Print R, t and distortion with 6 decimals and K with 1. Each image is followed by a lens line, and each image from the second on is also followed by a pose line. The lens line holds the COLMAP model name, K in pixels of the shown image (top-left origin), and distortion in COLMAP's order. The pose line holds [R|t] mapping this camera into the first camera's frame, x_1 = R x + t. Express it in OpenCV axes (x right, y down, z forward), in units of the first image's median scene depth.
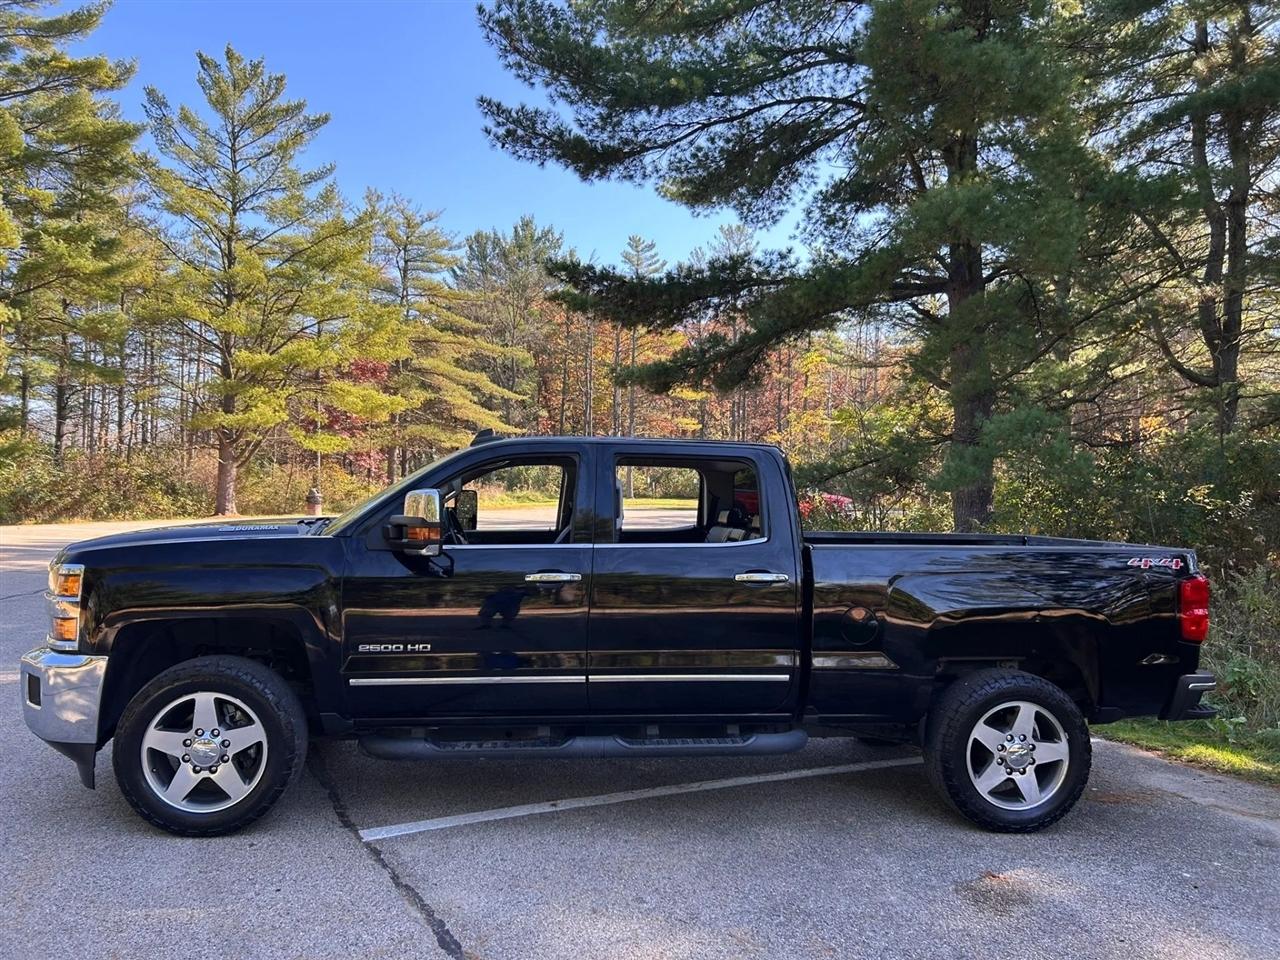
lens RADIAL K [[971.5, 0, 638.8], [0, 971.5, 498.7], [0, 0, 1]] dist [0.041446, -0.041715]
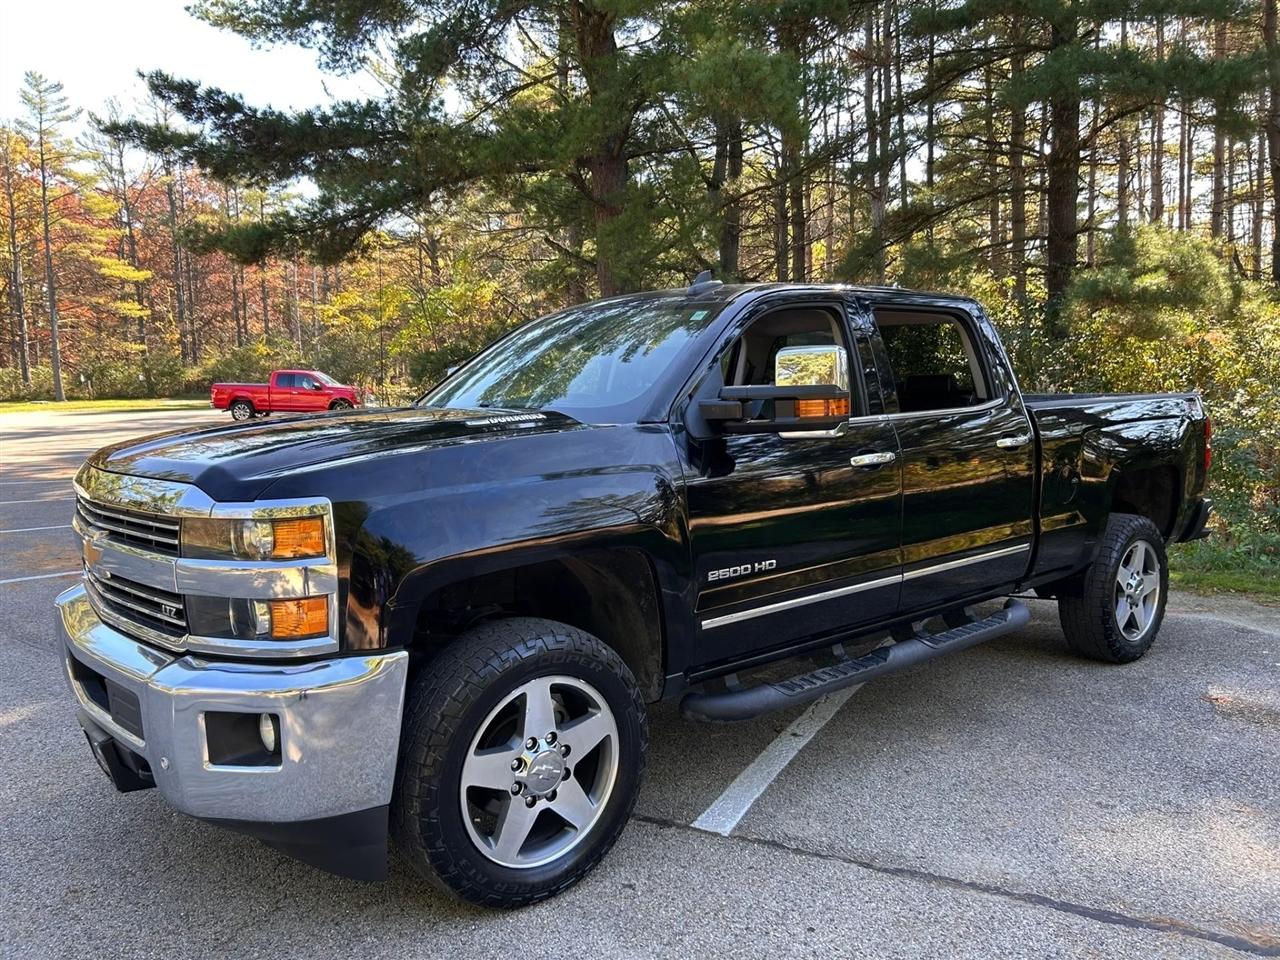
lens RADIAL K [[971.5, 0, 640.3], [0, 971.5, 484.3], [0, 0, 1]] dist [0.041446, -0.041715]
pose [[0.838987, -0.093640, 0.536034, -0.653661], [0.041551, 0.993231, 0.108473, 0.007396], [-0.542563, -0.068734, 0.837198, 0.412937]]
